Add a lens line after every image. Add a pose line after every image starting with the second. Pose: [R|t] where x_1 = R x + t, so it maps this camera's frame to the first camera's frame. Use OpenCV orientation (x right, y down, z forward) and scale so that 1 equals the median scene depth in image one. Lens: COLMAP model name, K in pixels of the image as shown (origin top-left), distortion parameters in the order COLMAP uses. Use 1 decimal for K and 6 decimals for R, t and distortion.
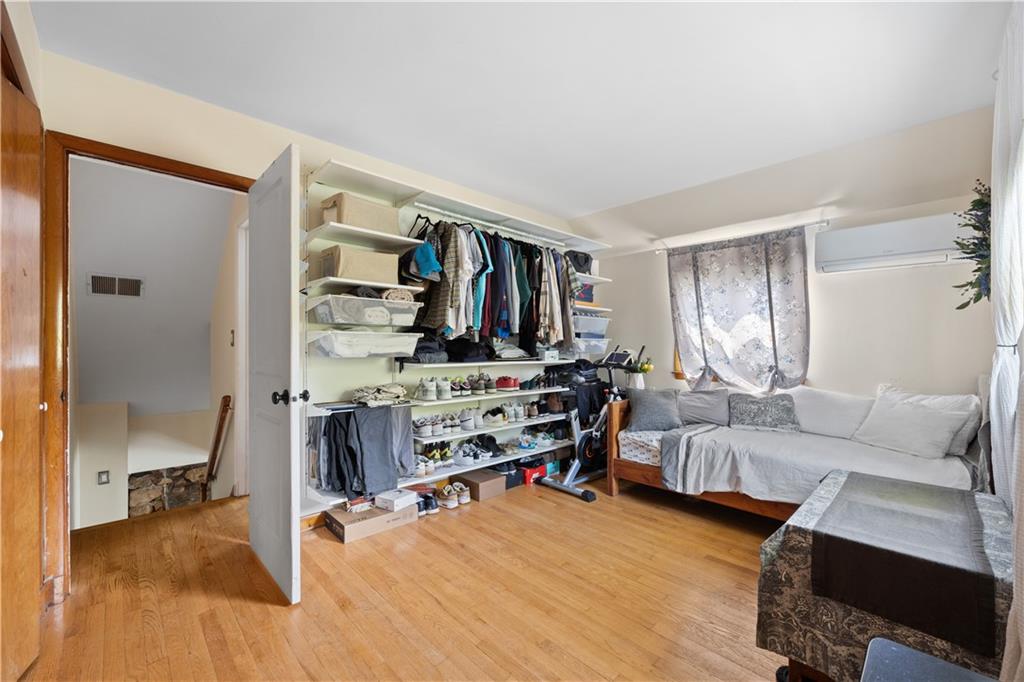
lens RADIAL K [[416.9, 0, 513.4], [0, 416.9, 344.6], [0, 0, 1]] dist [-0.000220, 0.000111]
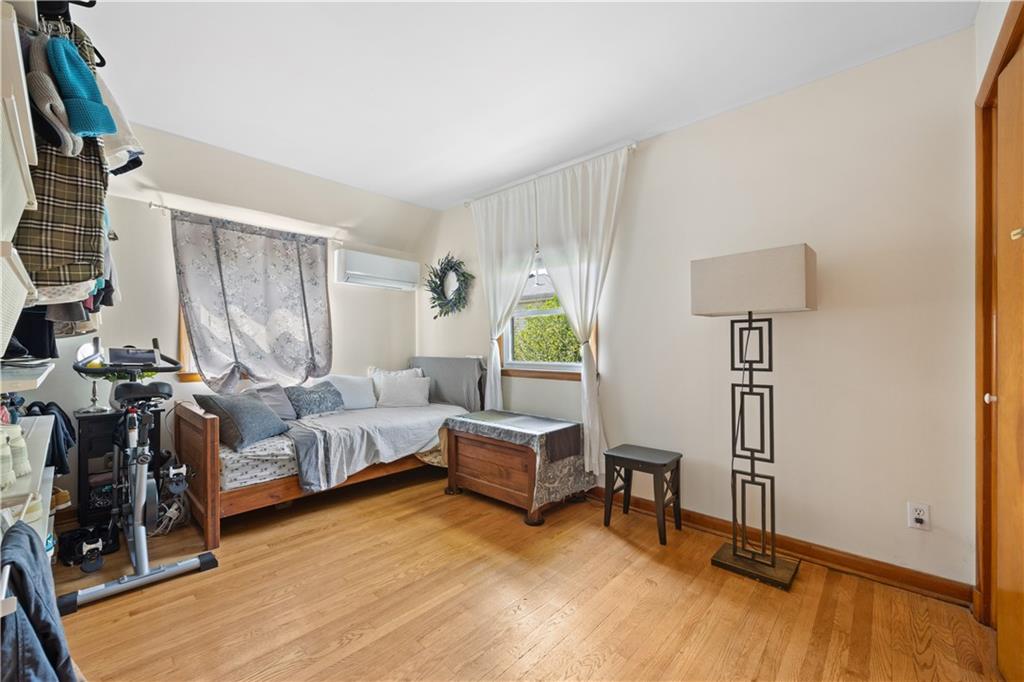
lens RADIAL K [[416.9, 0, 512.6], [0, 416.9, 344.8], [0, 0, 1]] dist [-0.000220, 0.000111]
pose [[-0.065440, -0.003281, 0.997851, -0.523677], [-0.000914, 0.999994, 0.003228, 0.012999], [-0.997856, -0.000701, -0.065442, 0.557119]]
